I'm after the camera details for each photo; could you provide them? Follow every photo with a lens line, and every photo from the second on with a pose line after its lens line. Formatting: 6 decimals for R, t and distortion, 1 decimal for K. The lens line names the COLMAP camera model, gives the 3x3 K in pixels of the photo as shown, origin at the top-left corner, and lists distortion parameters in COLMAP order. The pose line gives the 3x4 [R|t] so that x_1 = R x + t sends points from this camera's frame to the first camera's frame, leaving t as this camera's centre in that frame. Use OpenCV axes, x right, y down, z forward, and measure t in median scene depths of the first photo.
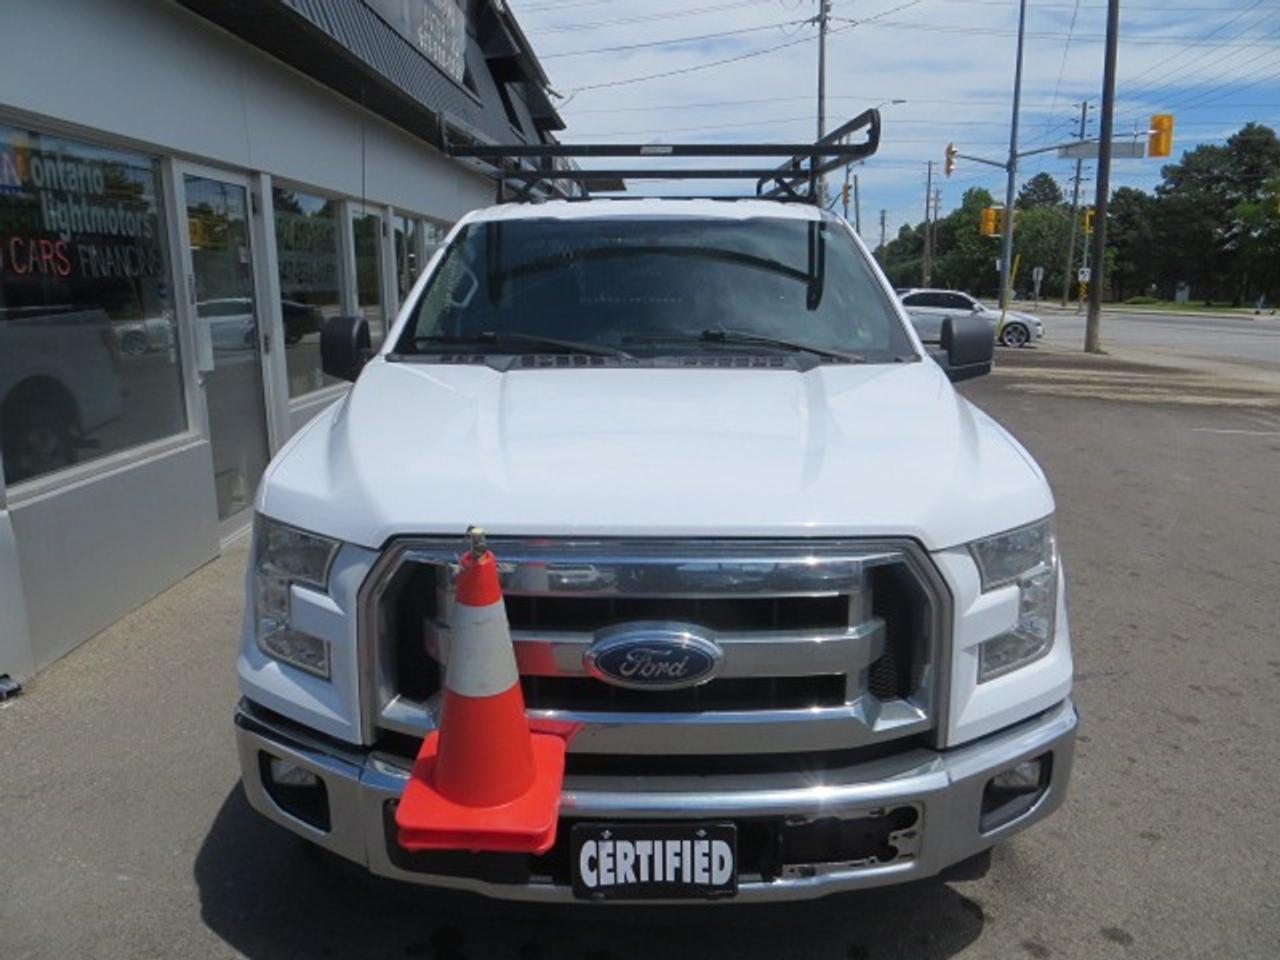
lens RADIAL K [[962.1, 0, 640.0], [0, 962.1, 480.0], [0, 0, 1]] dist [-0.032544, -0.000034]
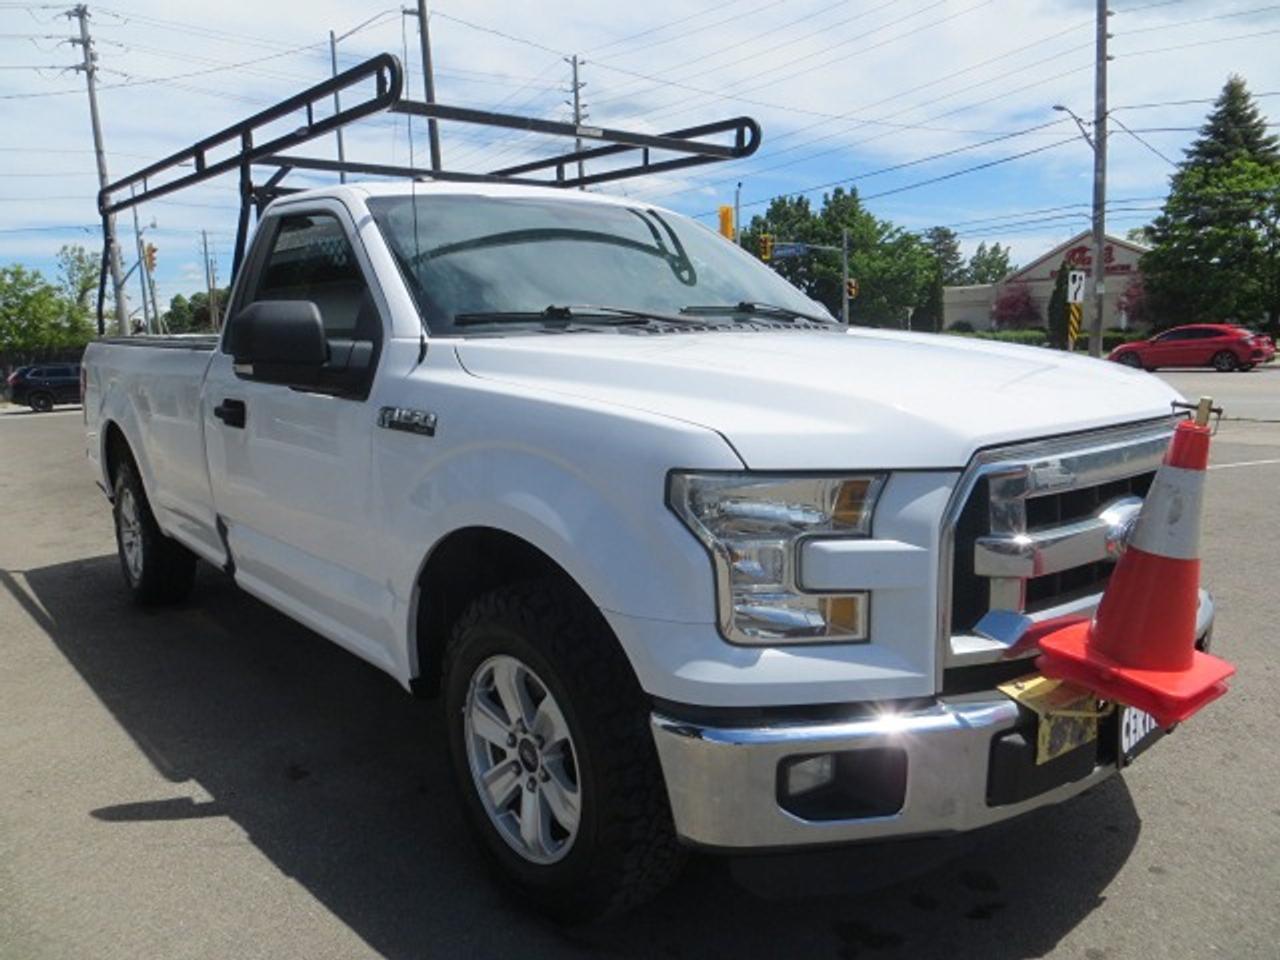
lens RADIAL K [[953.0, 0, 640.0], [0, 953.0, 480.0], [0, 0, 1]] dist [-0.008416, -0.005832]
pose [[0.765496, -0.116514, 0.632804, -0.586080], [0.159541, 0.987127, -0.011242, 0.023822], [-0.623348, 0.109563, 0.774230, 0.255595]]
